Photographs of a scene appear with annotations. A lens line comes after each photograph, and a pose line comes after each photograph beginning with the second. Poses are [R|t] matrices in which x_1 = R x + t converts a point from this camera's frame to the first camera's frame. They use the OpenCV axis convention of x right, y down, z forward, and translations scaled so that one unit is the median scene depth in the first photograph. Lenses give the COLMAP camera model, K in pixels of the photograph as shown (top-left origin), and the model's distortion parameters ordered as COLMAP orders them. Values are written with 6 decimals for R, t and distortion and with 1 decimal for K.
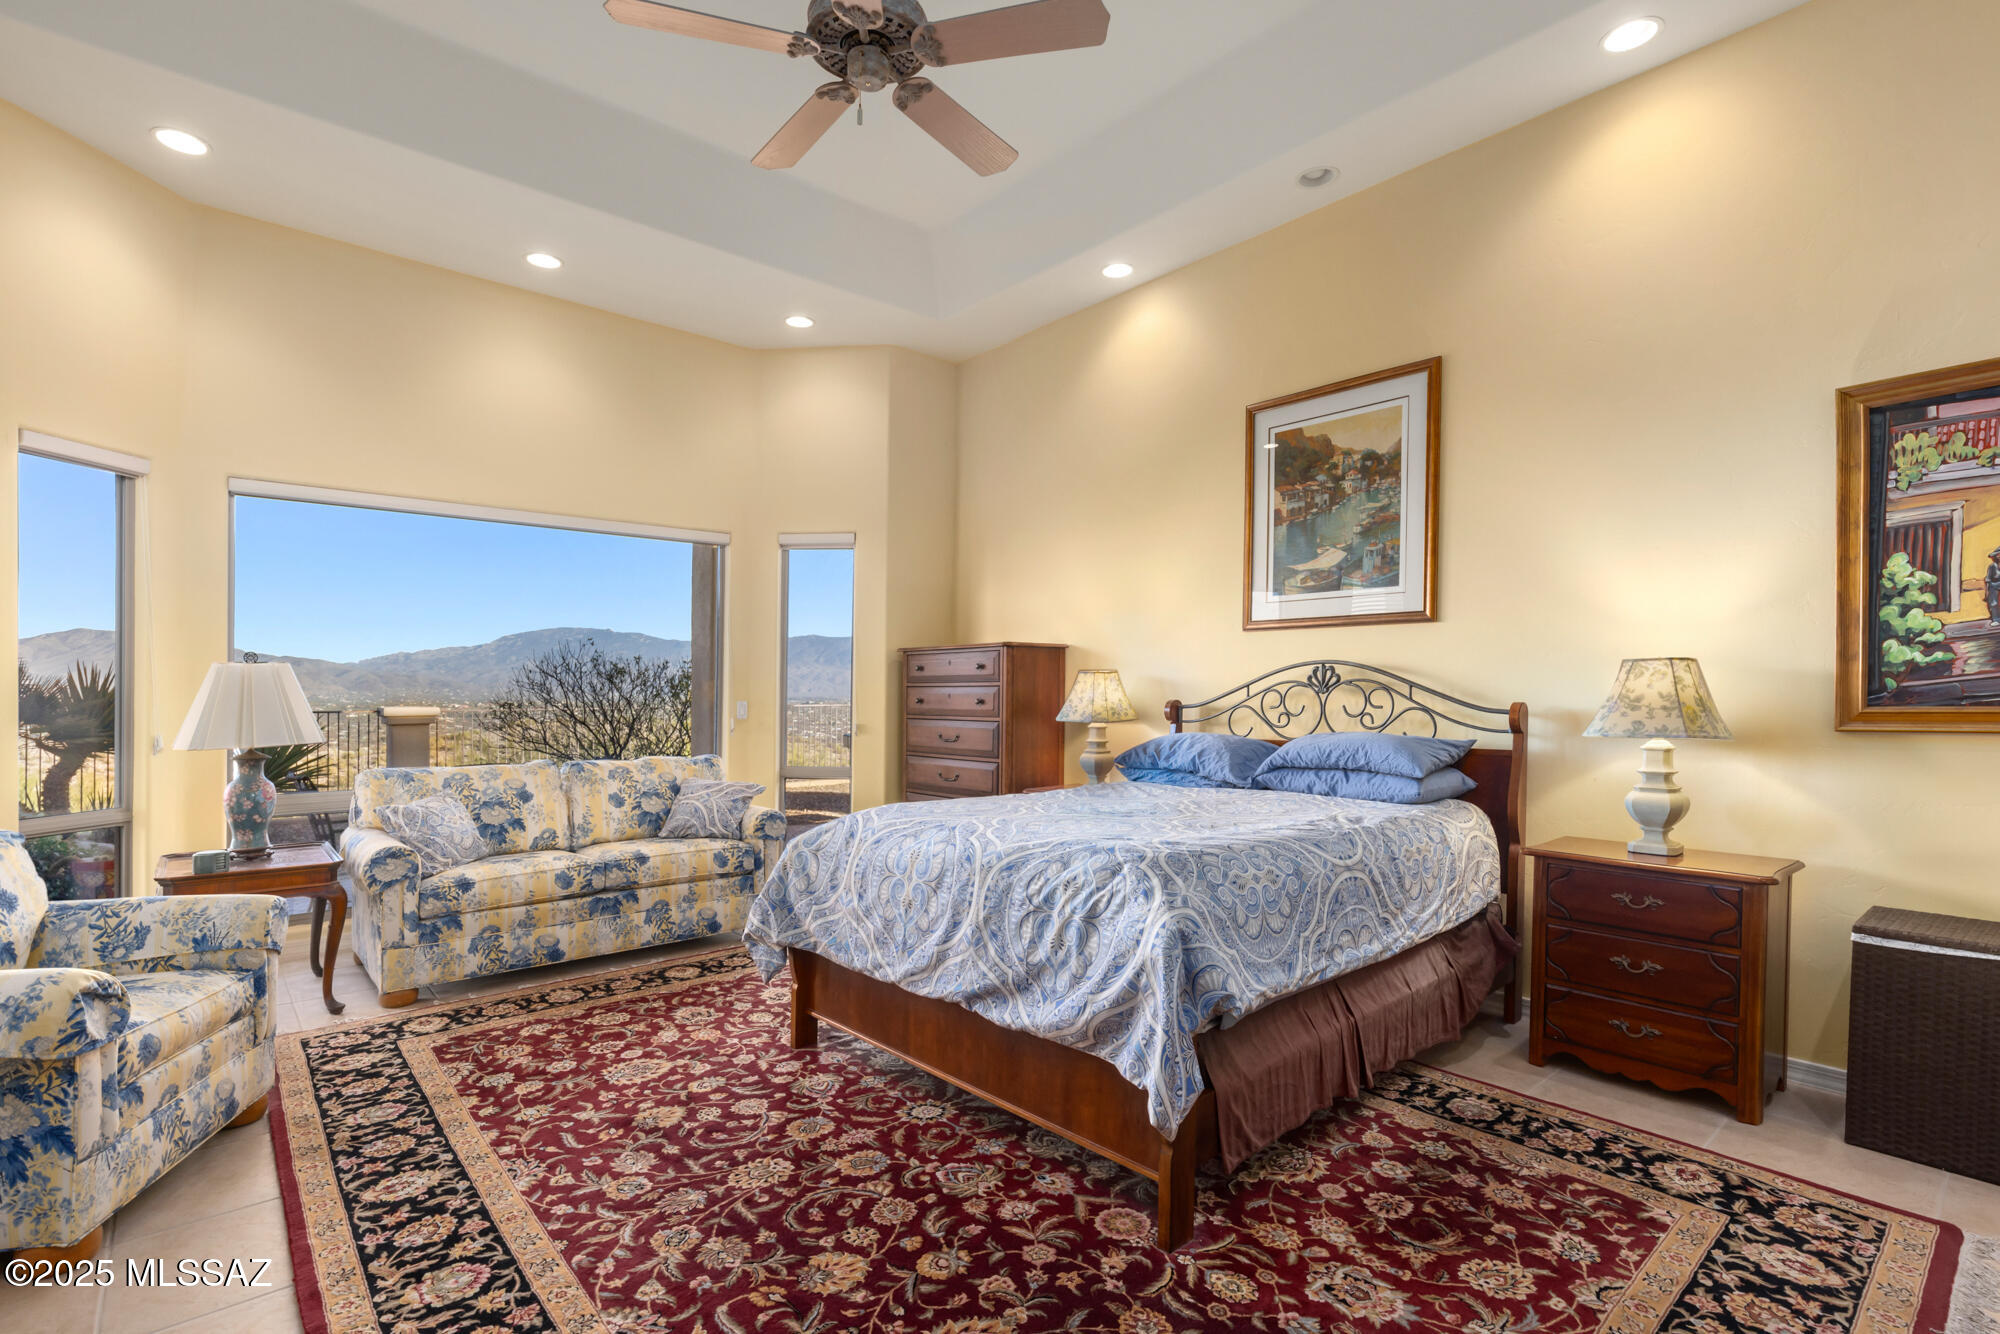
lens RADIAL K [[944.9, 0, 1001.6], [0, 944.9, 683.6], [0, 0, 1]] dist [-0.000010, 0.000004]
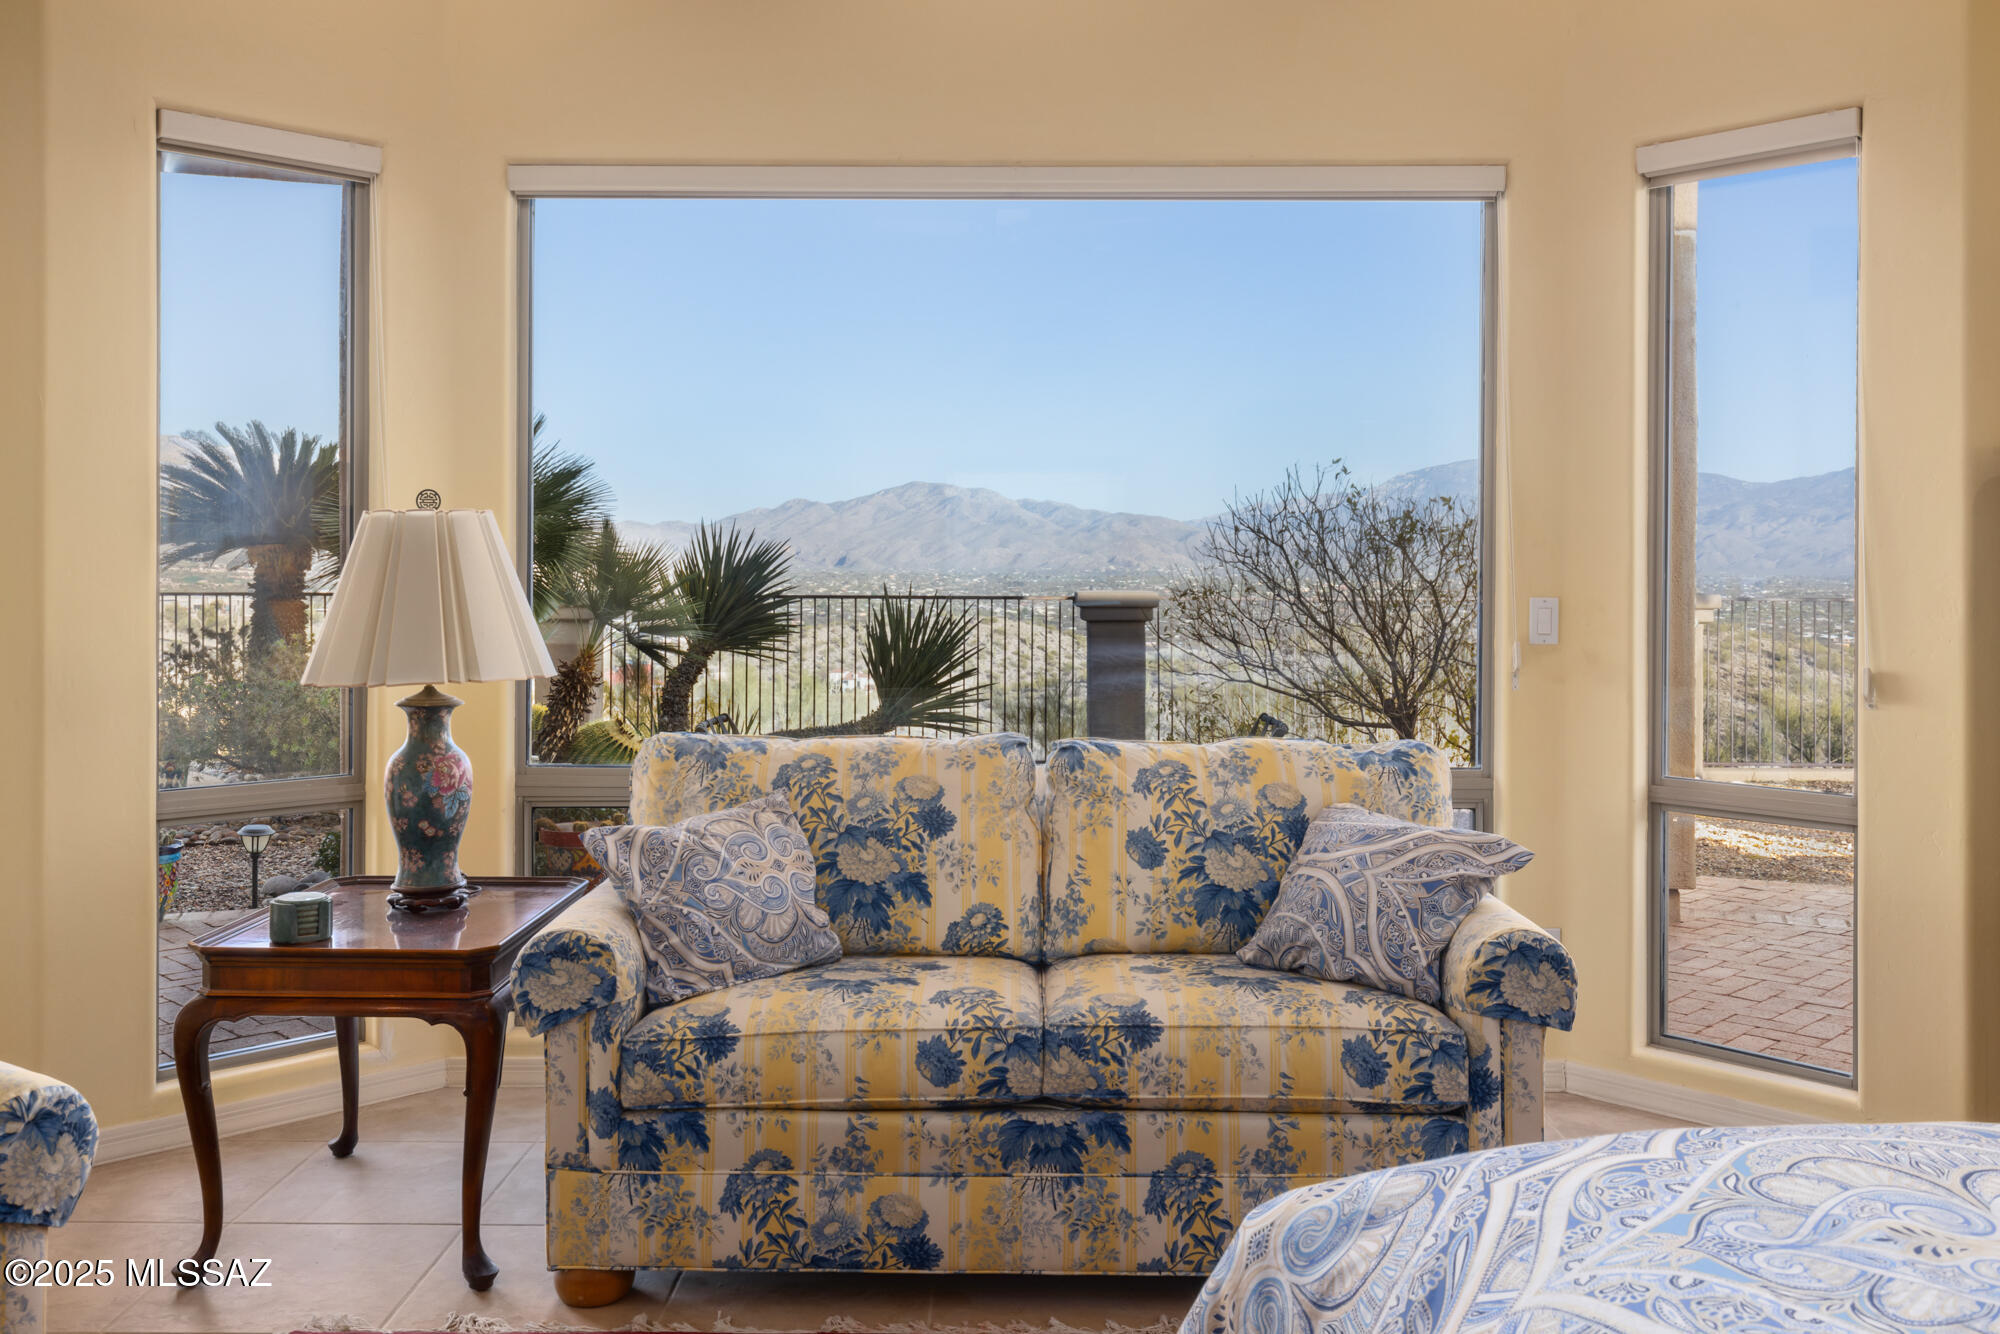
lens RADIAL K [[1671.7, 0, 995.8], [0, 1671.7, 534.1], [0, 0, 1]] dist [0.008317, 0.006255]
pose [[0.752080, -0.007921, -0.659024, 0.006384], [0.001404, 0.999945, -0.010415, -0.000328], [0.659070, 0.006908, 0.752050, 0.476203]]
